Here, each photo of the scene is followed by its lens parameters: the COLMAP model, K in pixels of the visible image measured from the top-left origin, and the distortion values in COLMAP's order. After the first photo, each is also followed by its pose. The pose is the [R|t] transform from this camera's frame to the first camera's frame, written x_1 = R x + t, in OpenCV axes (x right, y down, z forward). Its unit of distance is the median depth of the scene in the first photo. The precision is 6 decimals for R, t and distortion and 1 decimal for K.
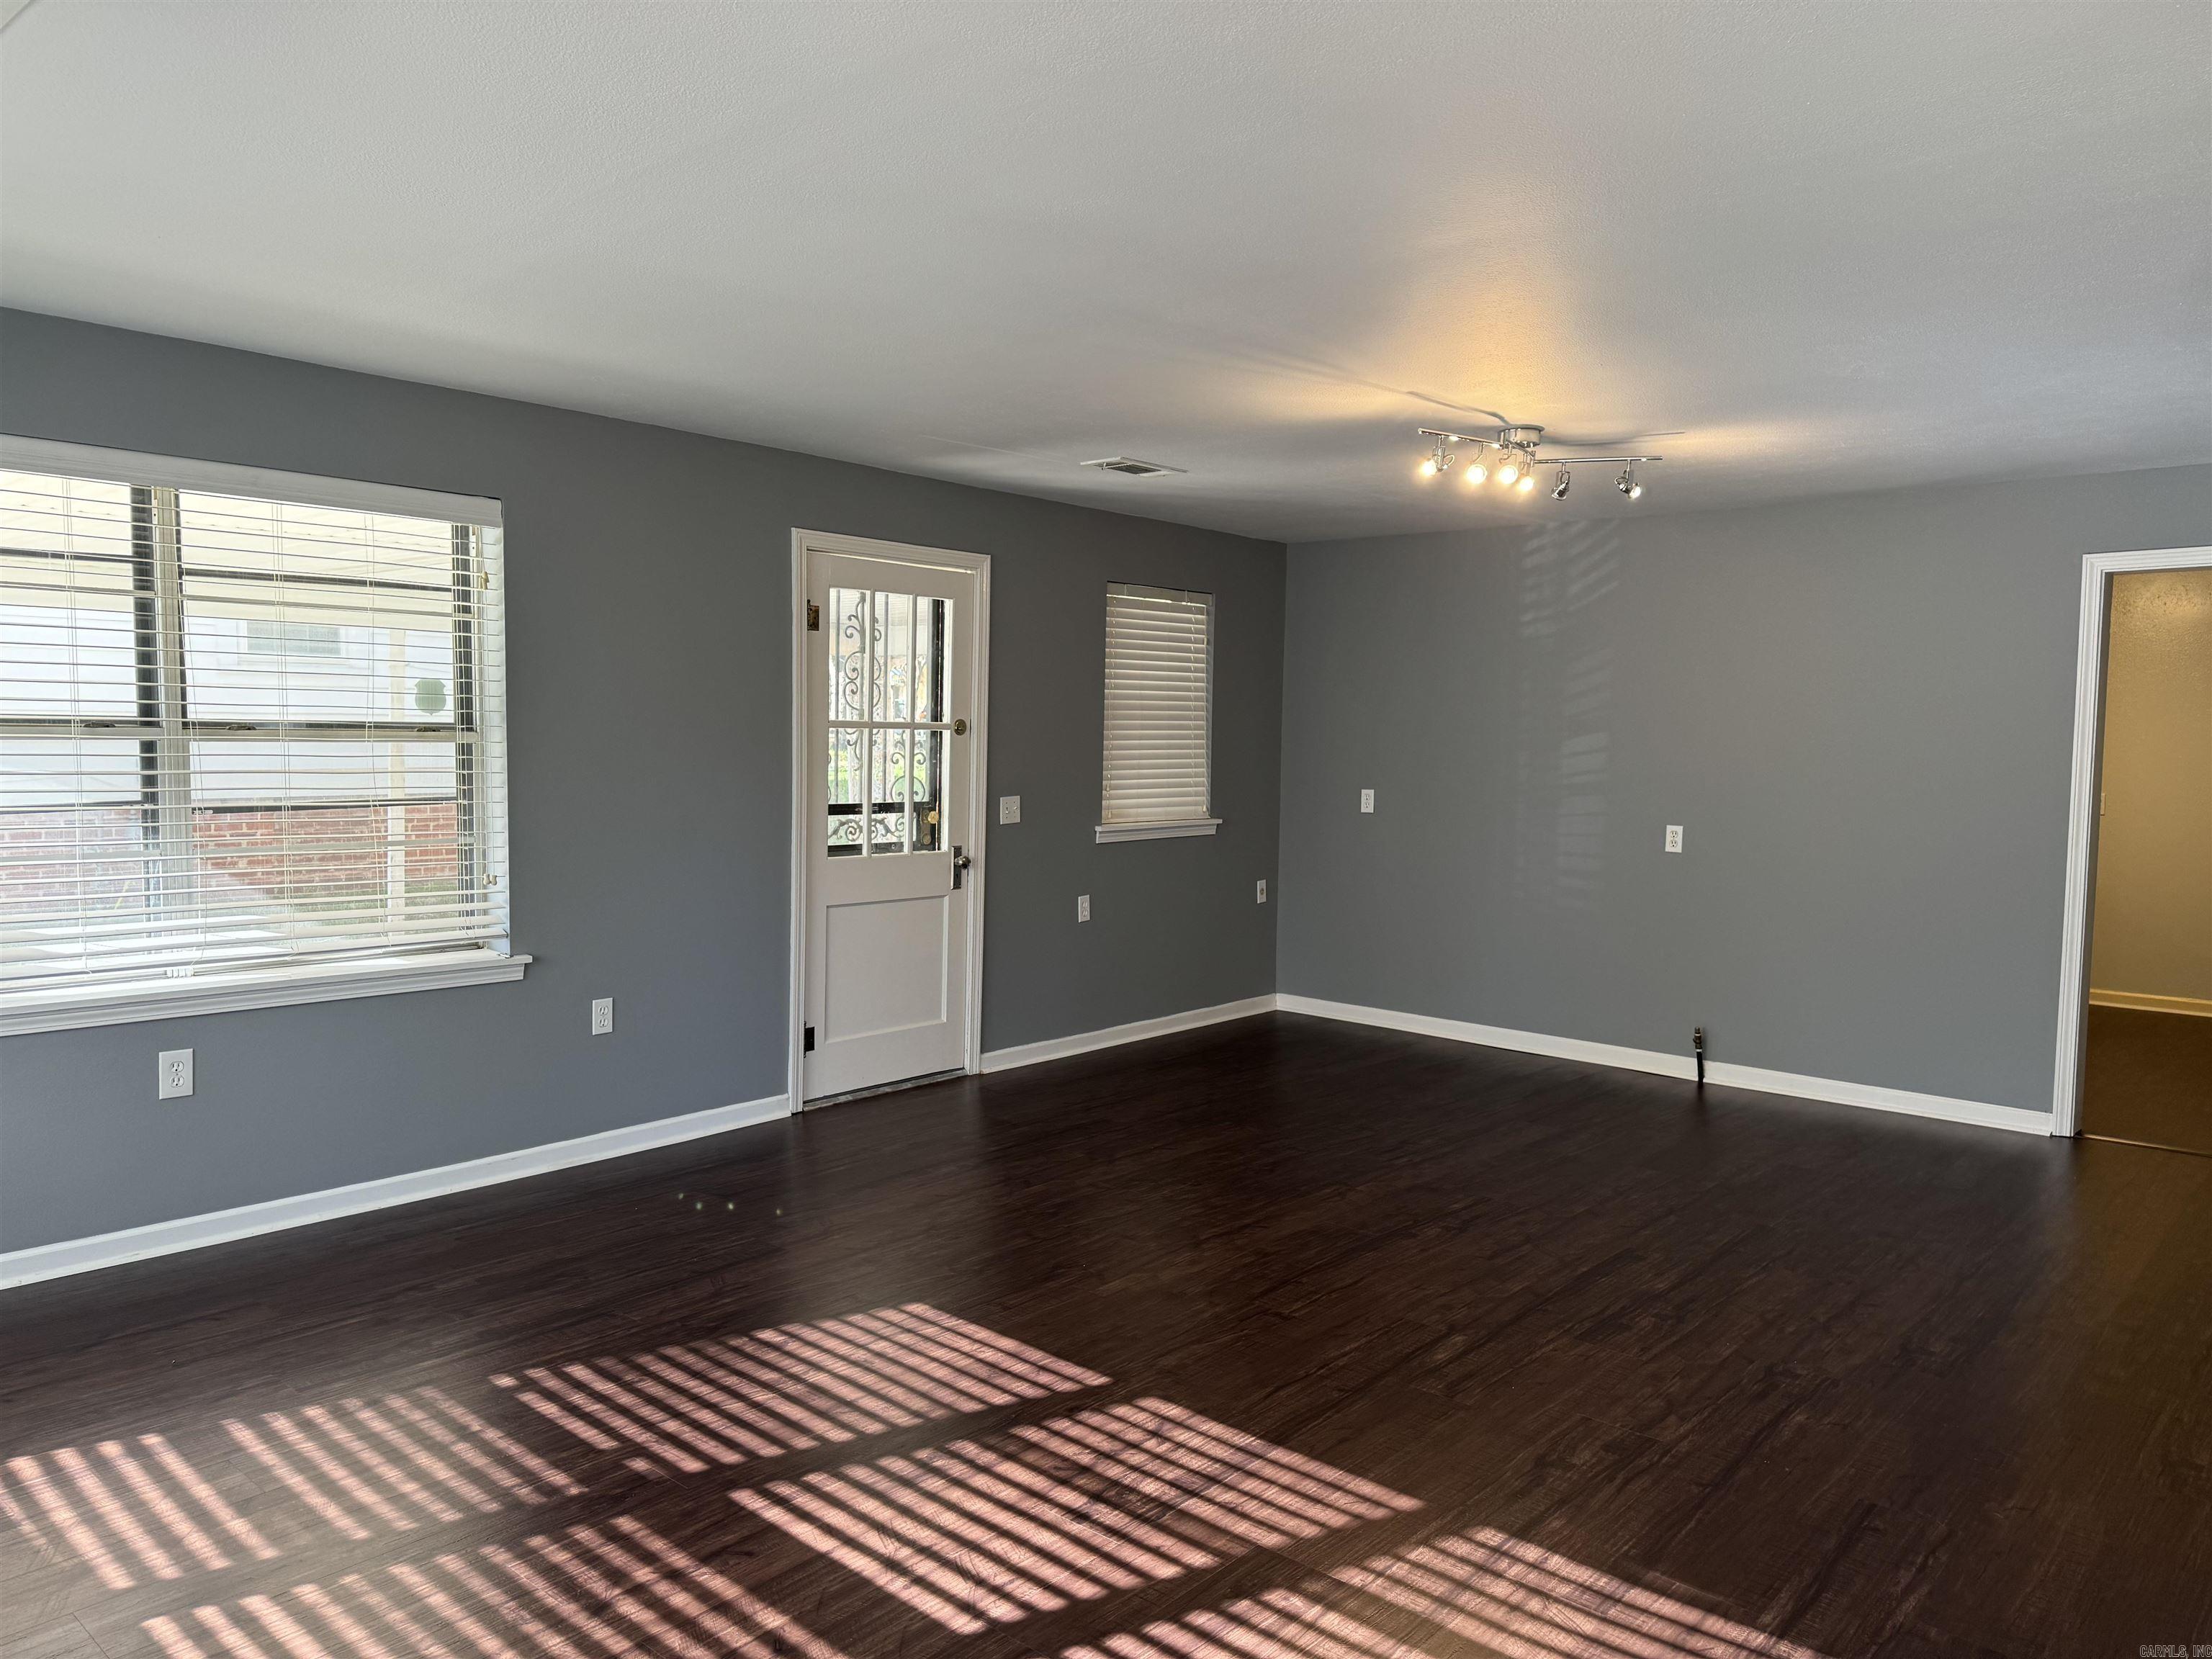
lens RADIAL K [[1537.0, 0, 1120.0], [0, 1537.0, 836.1], [0, 0, 1]] dist [0.073962, -0.084286]
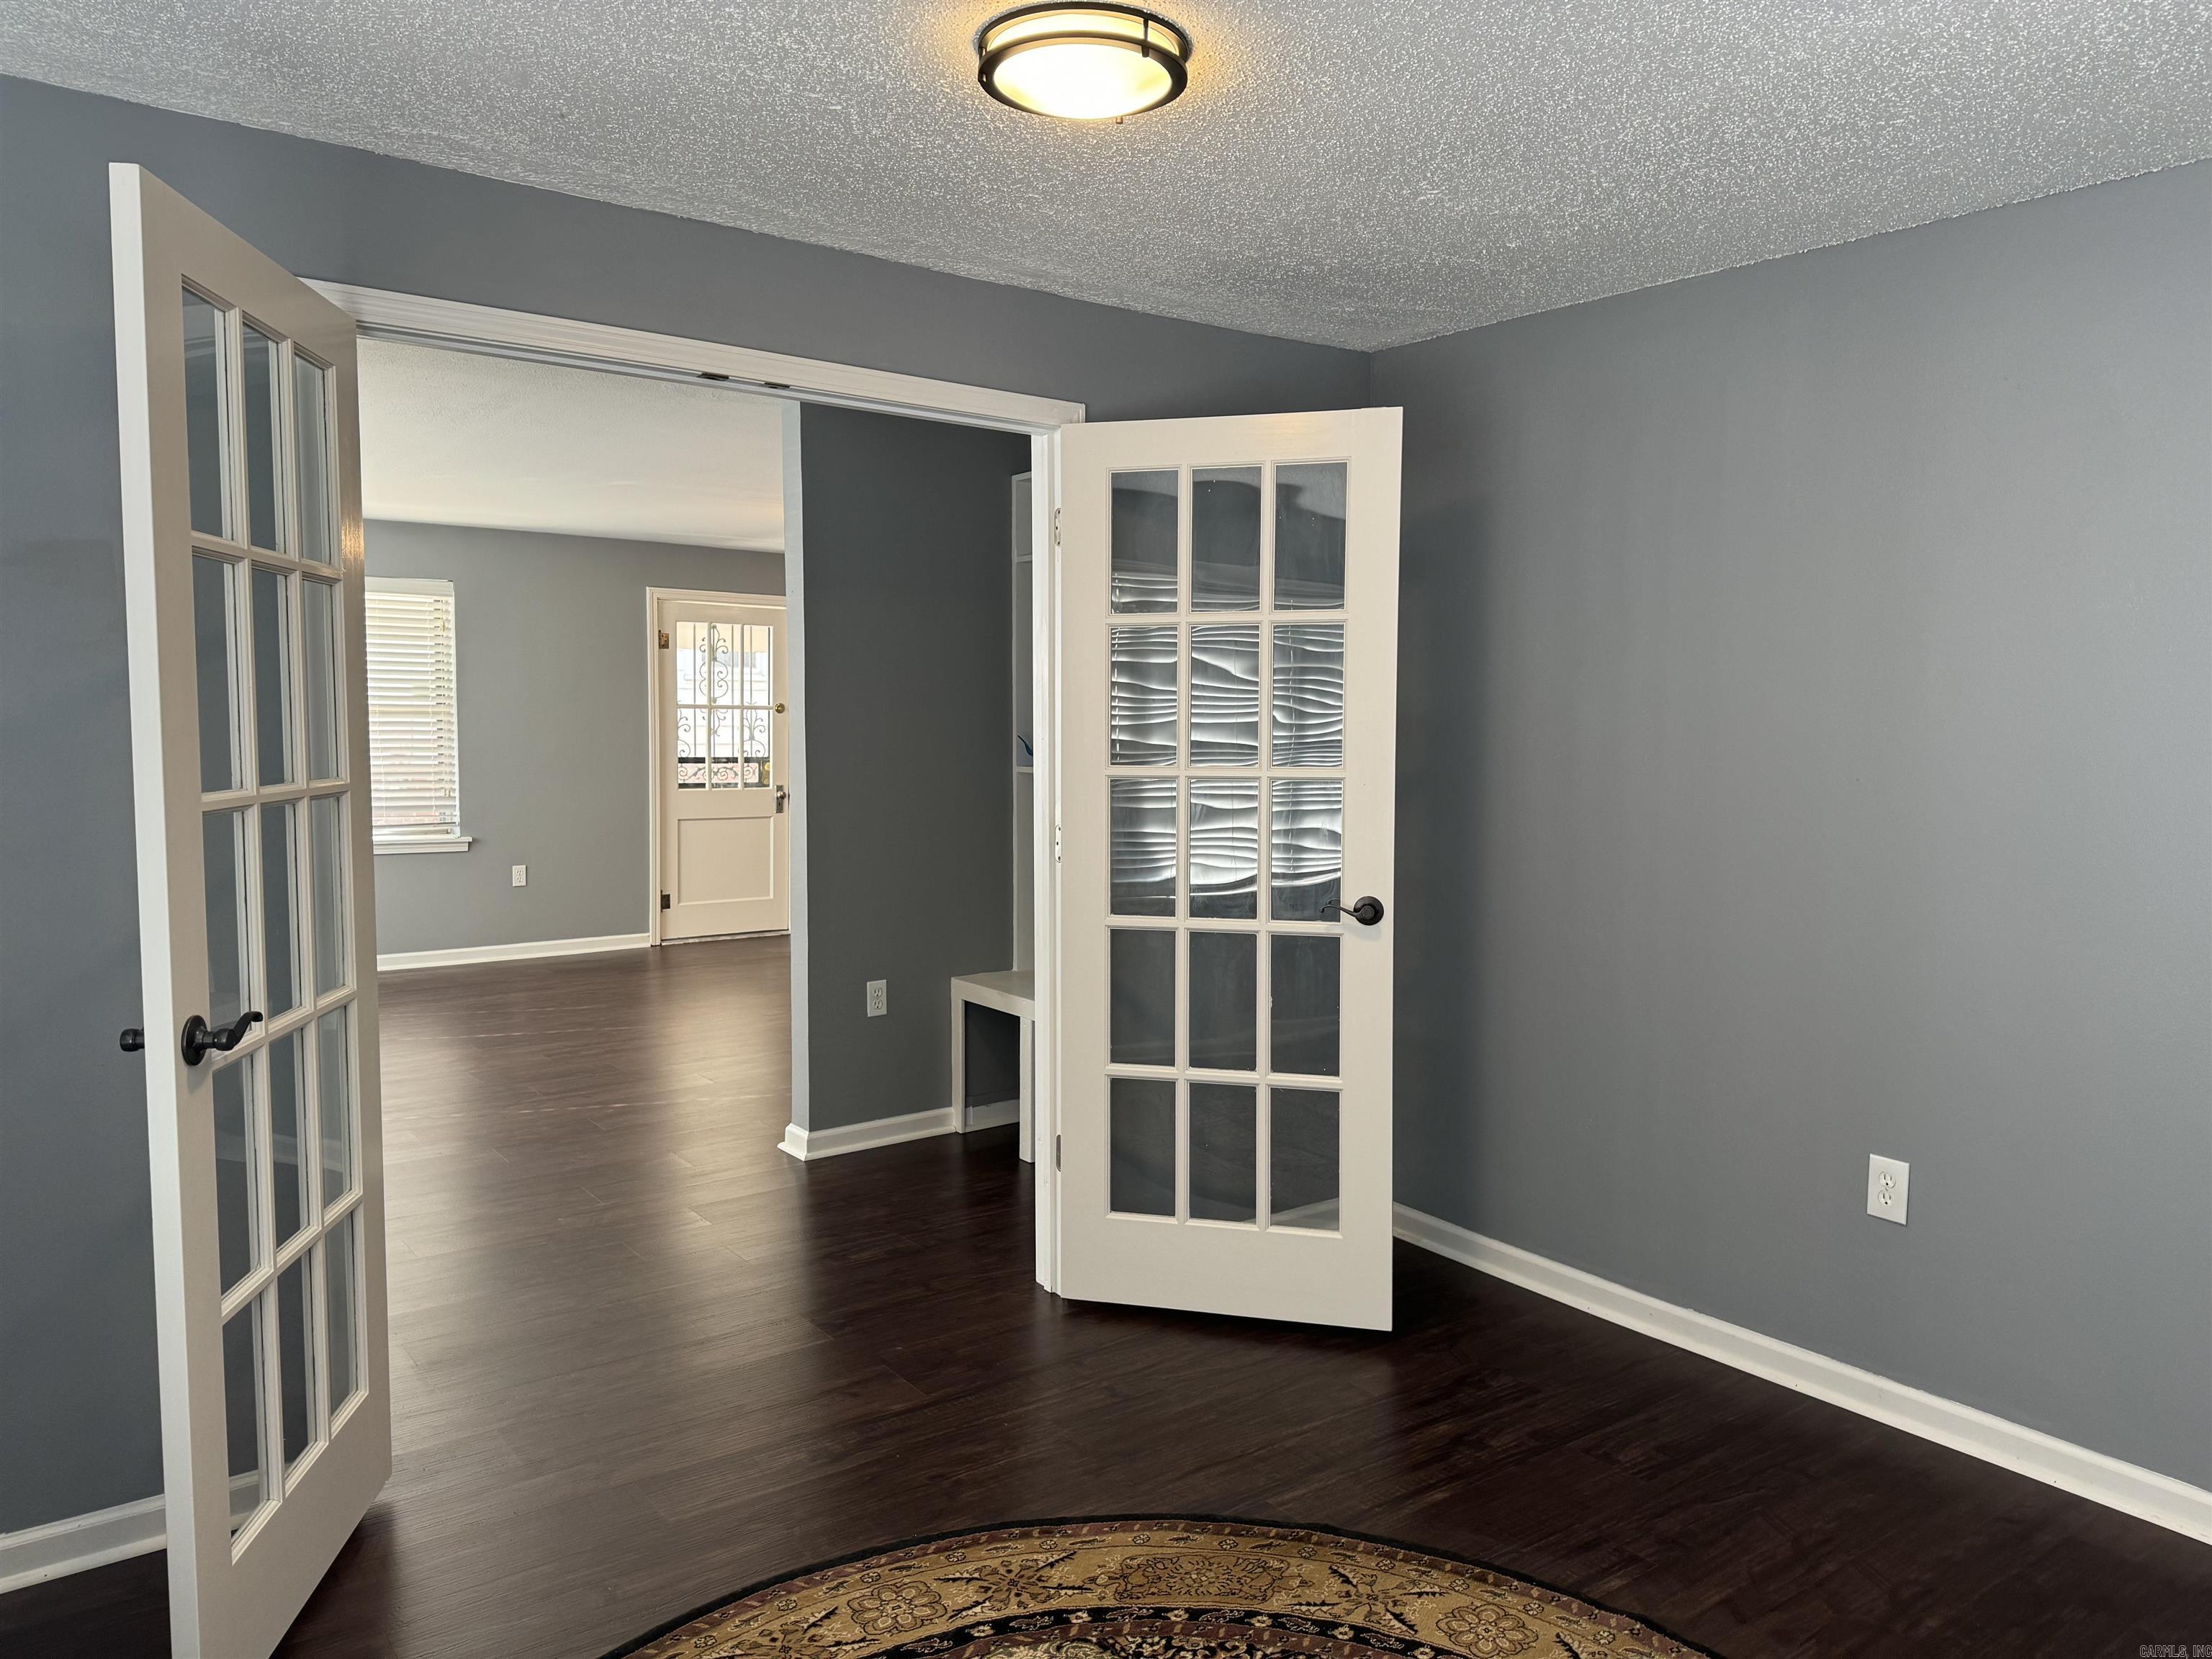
lens RADIAL K [[1537.0, 0, 1098.6], [0, 1537.0, 852.6], [0, 0, 1]] dist [0.073962, -0.084286]
pose [[0.982900, 0.020203, -0.183031, 0.561920], [-0.015230, 0.999477, 0.028536, 0.028154], [0.183512, -0.025260, 0.982693, -0.531856]]
